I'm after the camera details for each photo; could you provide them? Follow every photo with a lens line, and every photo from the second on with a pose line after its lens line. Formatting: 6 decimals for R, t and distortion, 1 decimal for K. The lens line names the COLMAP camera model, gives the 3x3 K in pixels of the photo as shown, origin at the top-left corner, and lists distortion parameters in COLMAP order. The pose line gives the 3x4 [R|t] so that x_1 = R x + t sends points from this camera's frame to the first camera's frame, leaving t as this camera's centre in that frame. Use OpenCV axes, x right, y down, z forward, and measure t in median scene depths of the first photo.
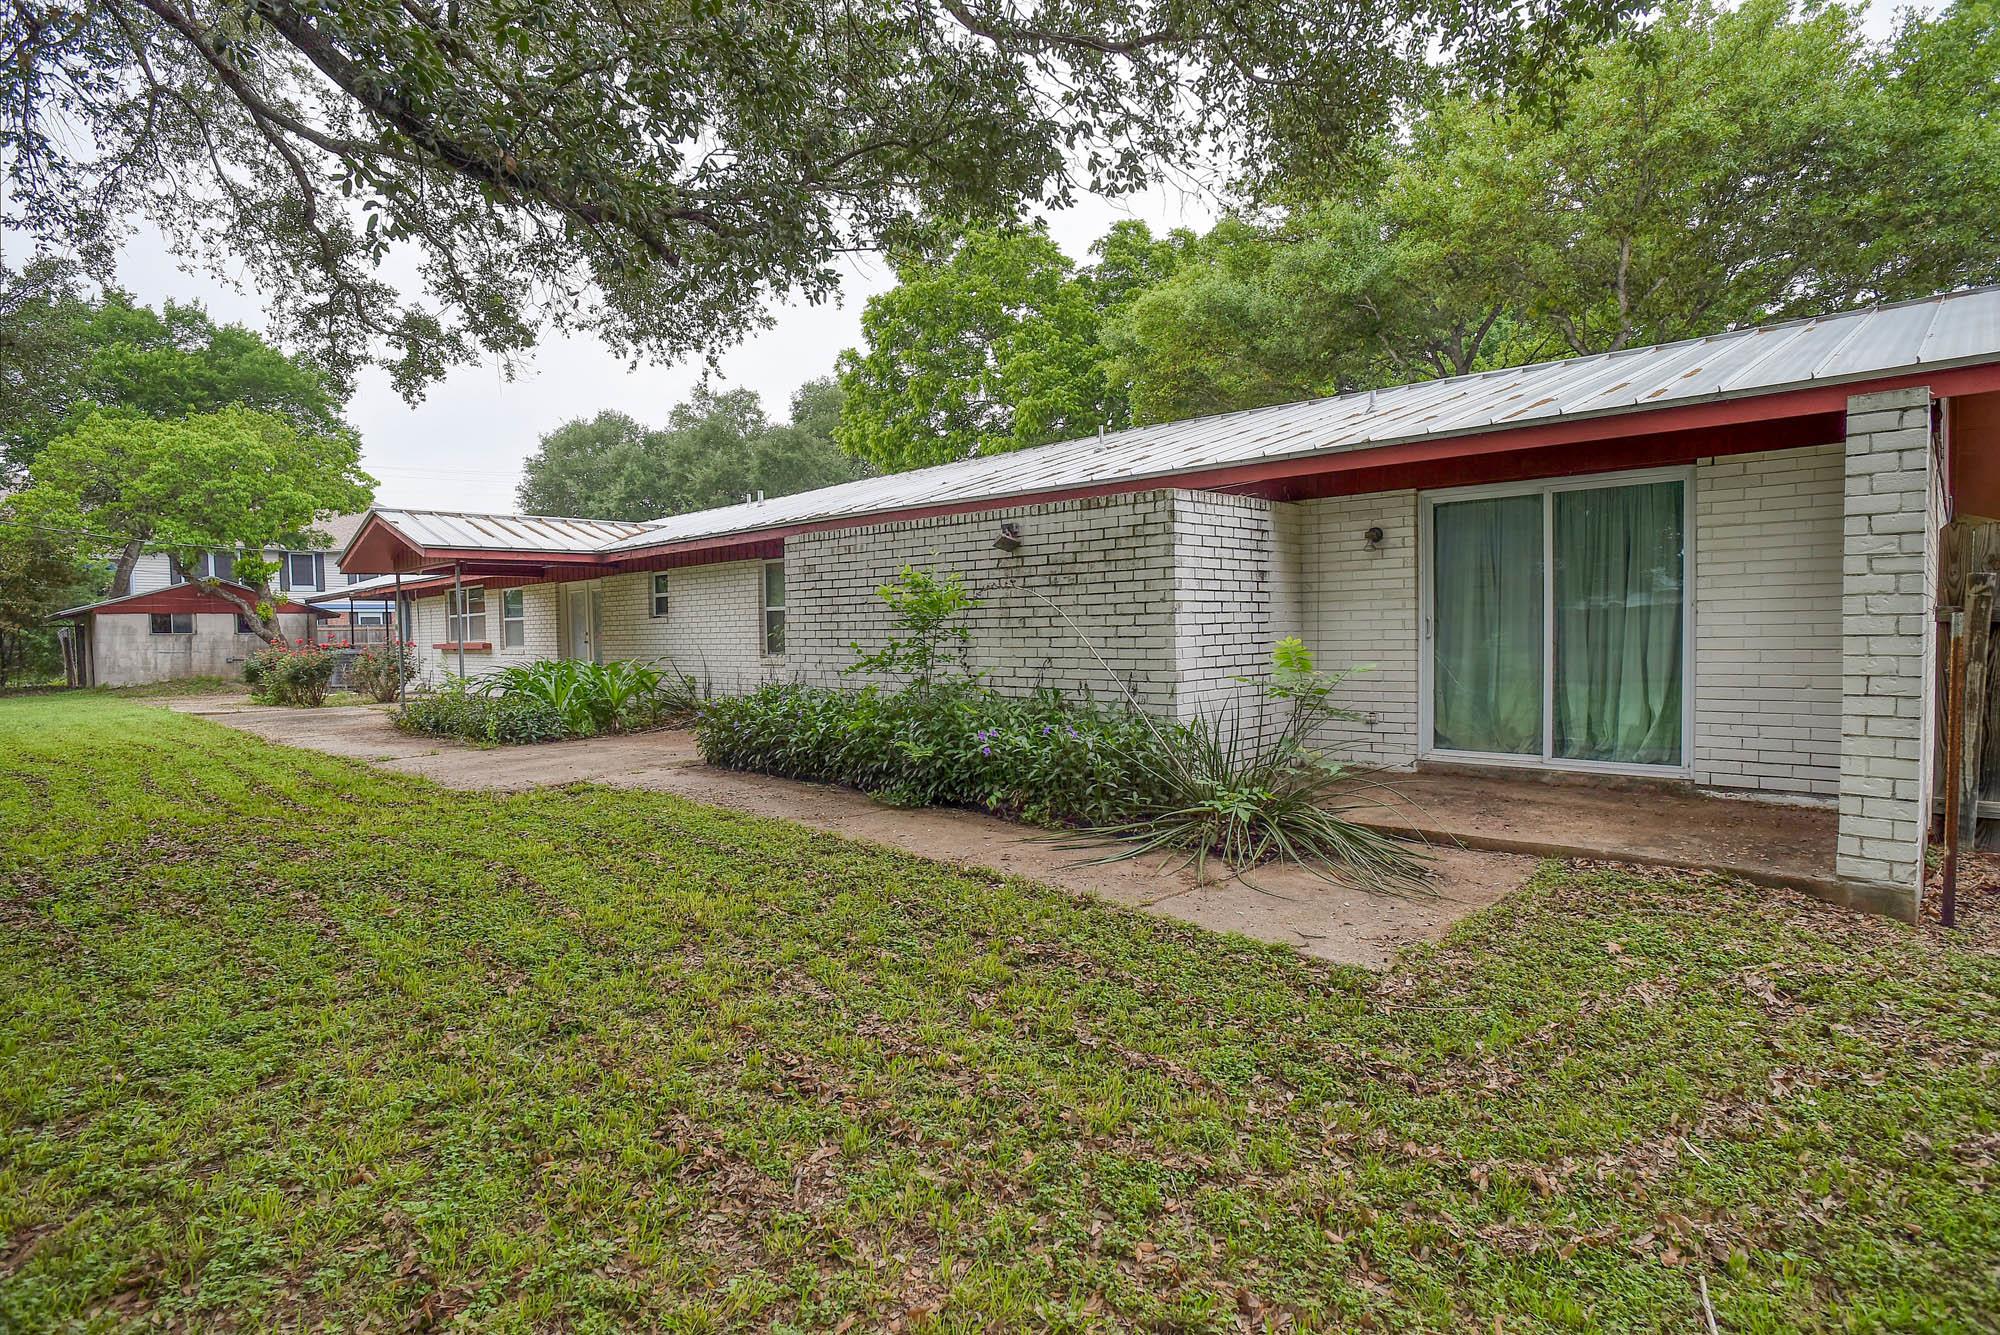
lens RADIAL K [[1027.3, 0, 1000.0], [0, 1027.3, 667.5], [0, 0, 1]] dist [0.004146, 0.001367]
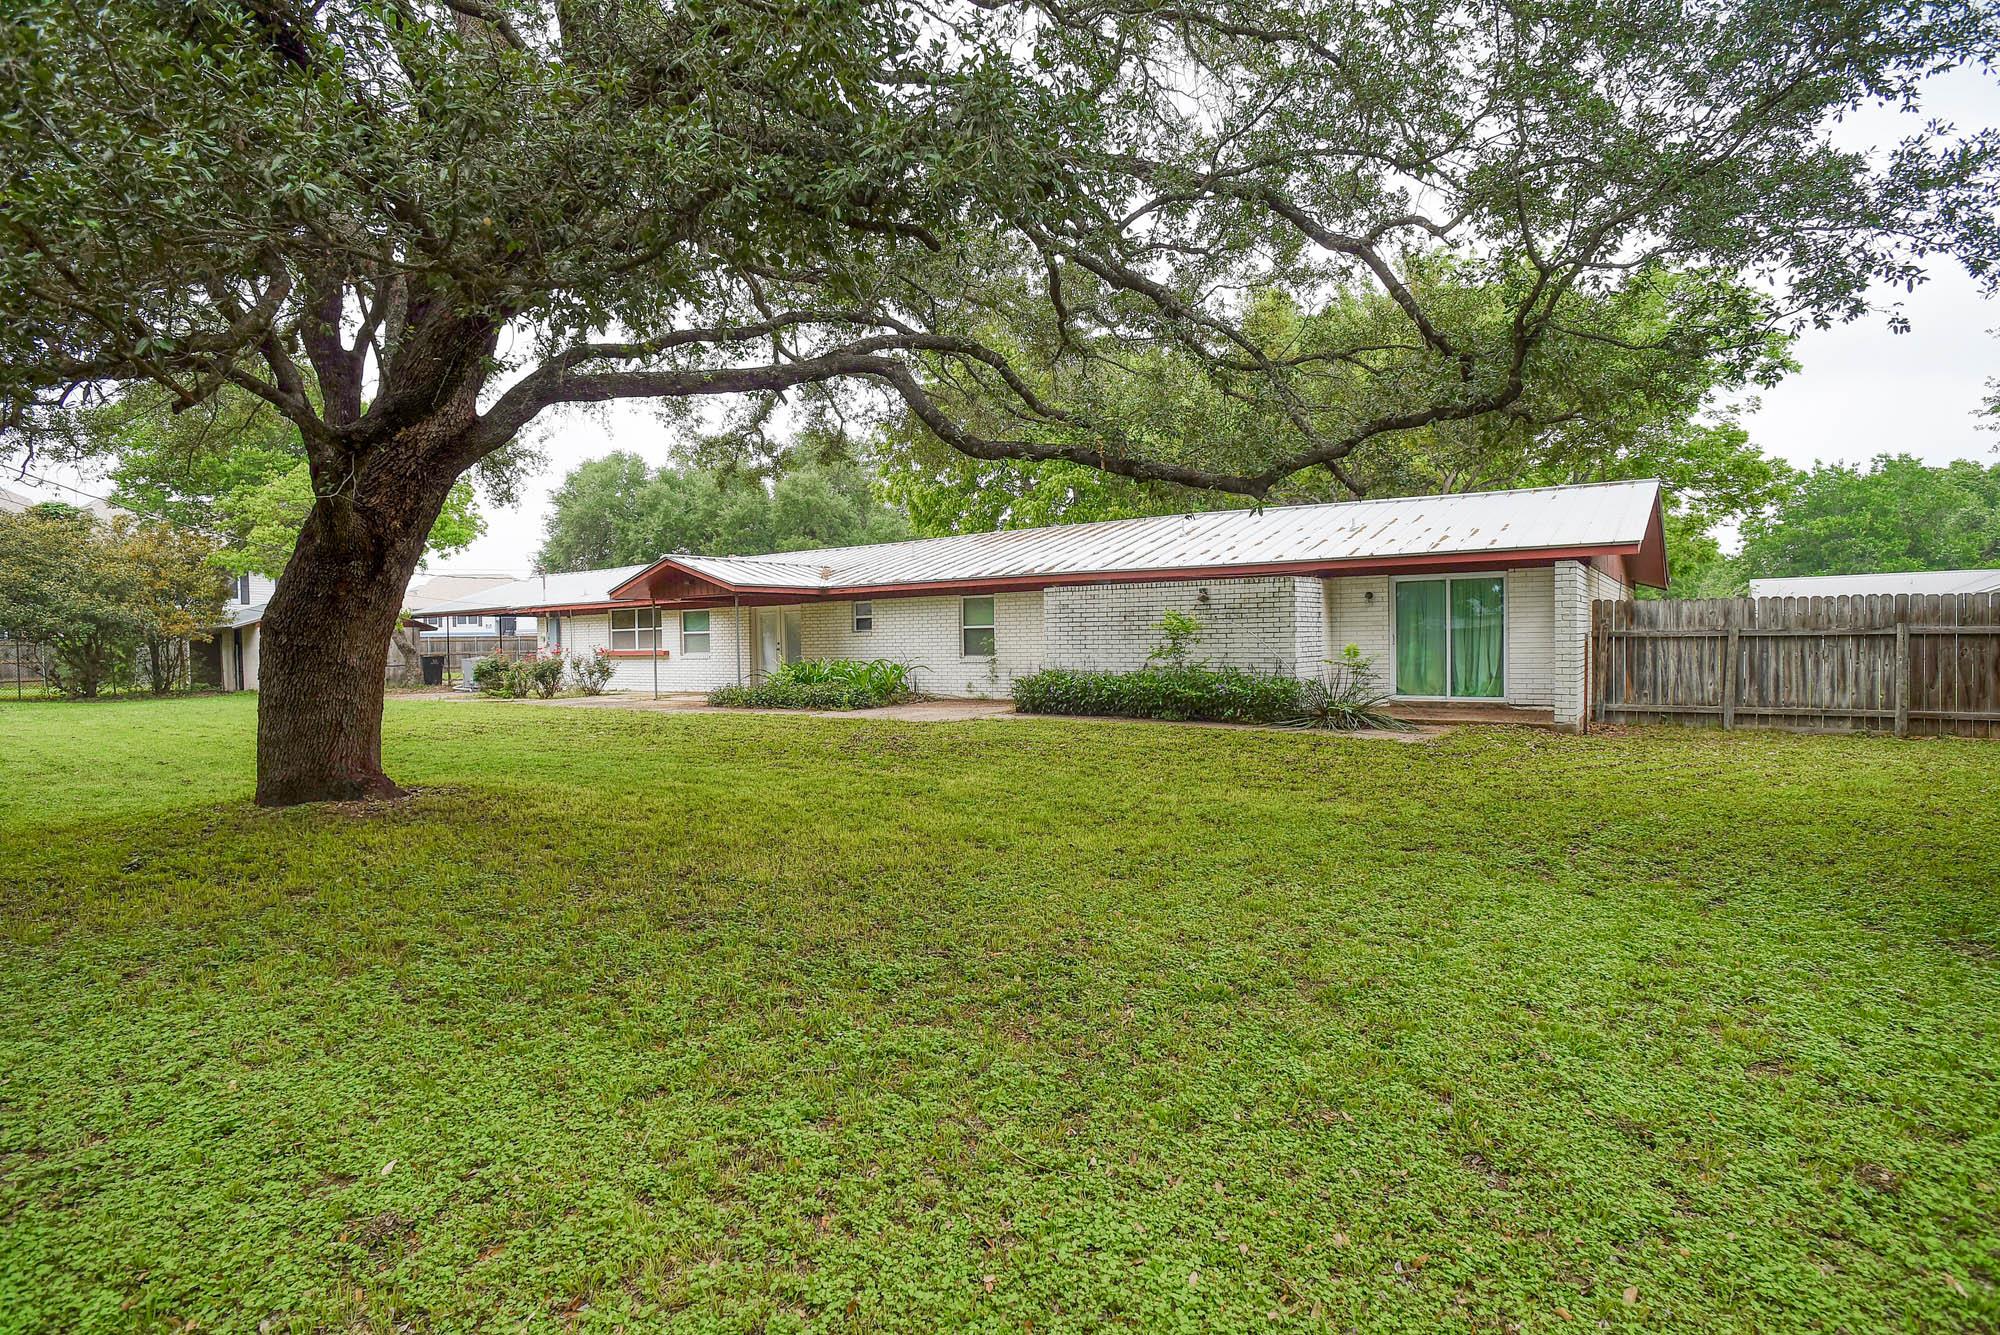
lens RADIAL K [[1027.3, 0, 1000.0], [0, 1027.3, 667.5], [0, 0, 1]] dist [0.004146, 0.001367]
pose [[0.990057, -0.000648, 0.140666, -0.743610], [0.002655, 0.999897, -0.014083, 0.051859], [-0.140642, 0.014317, 0.989957, -1.072781]]
